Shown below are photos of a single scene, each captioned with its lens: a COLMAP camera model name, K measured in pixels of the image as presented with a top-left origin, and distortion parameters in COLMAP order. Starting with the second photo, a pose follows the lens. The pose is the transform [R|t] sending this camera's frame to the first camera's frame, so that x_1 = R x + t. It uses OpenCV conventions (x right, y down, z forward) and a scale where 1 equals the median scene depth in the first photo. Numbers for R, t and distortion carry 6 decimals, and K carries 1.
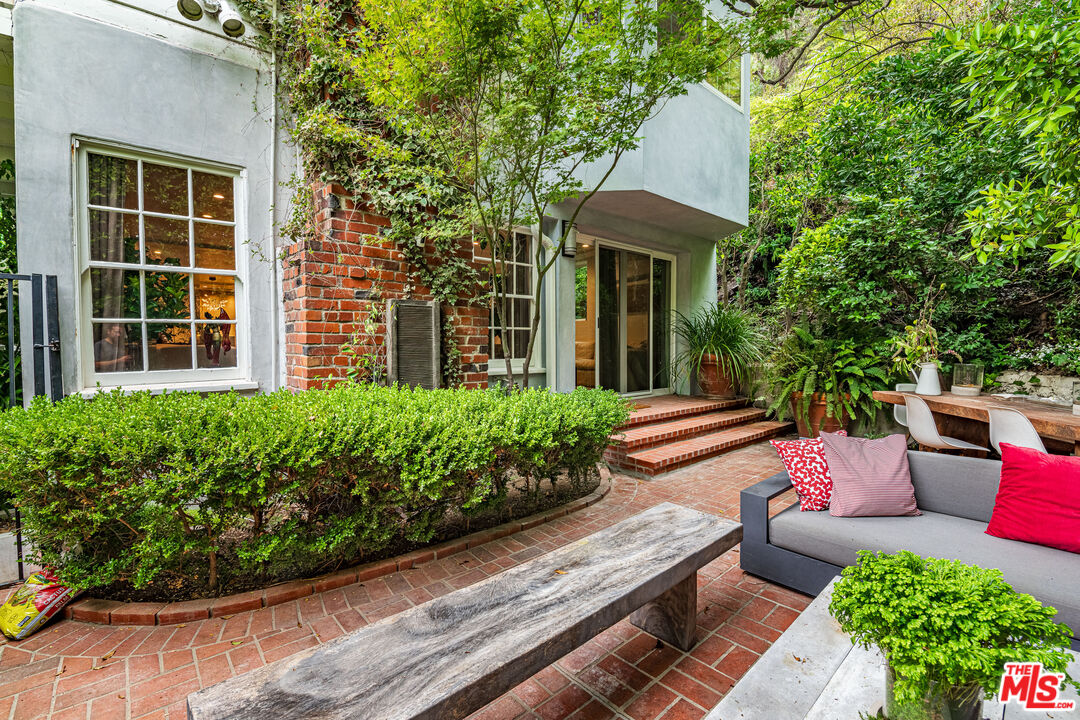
lens RADIAL K [[471.4, 0, 540.4], [0, 471.4, 354.6], [0, 0, 1]] dist [-0.003848, -0.000254]
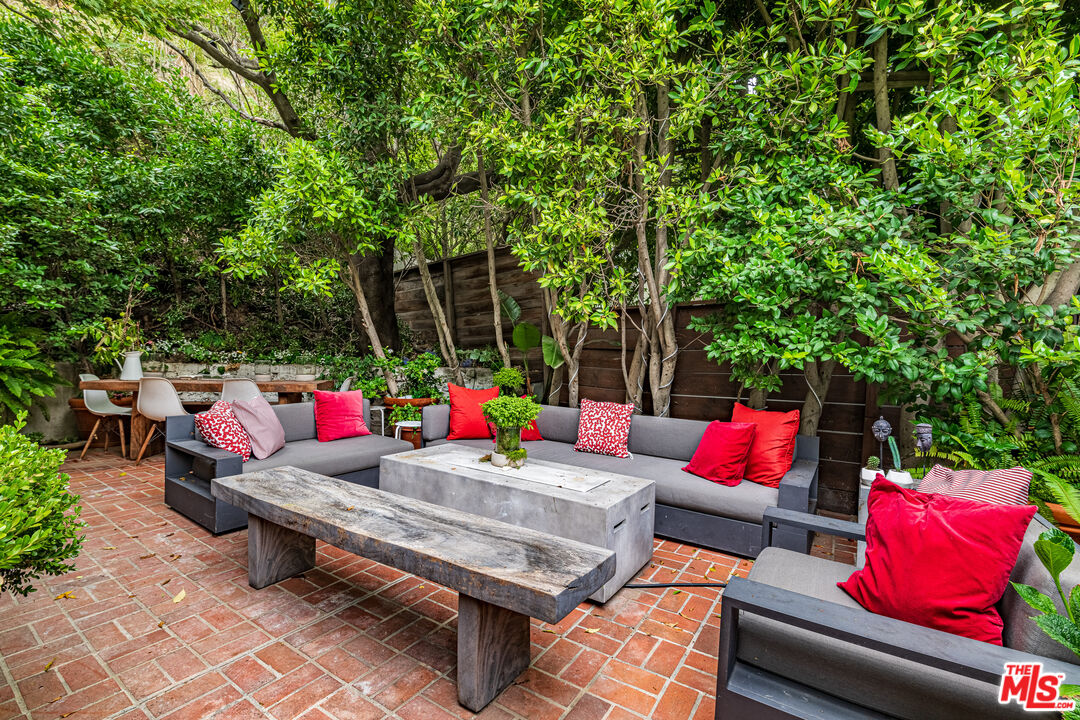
lens RADIAL K [[471.4, 0, 538.6], [0, 471.4, 359.9], [0, 0, 1]] dist [-0.003848, -0.000254]
pose [[-0.275761, -0.000949, 0.961226, -1.101375], [0.016656, 0.999845, 0.005766, 0.097008], [-0.961082, 0.017601, -0.275702, 0.813330]]
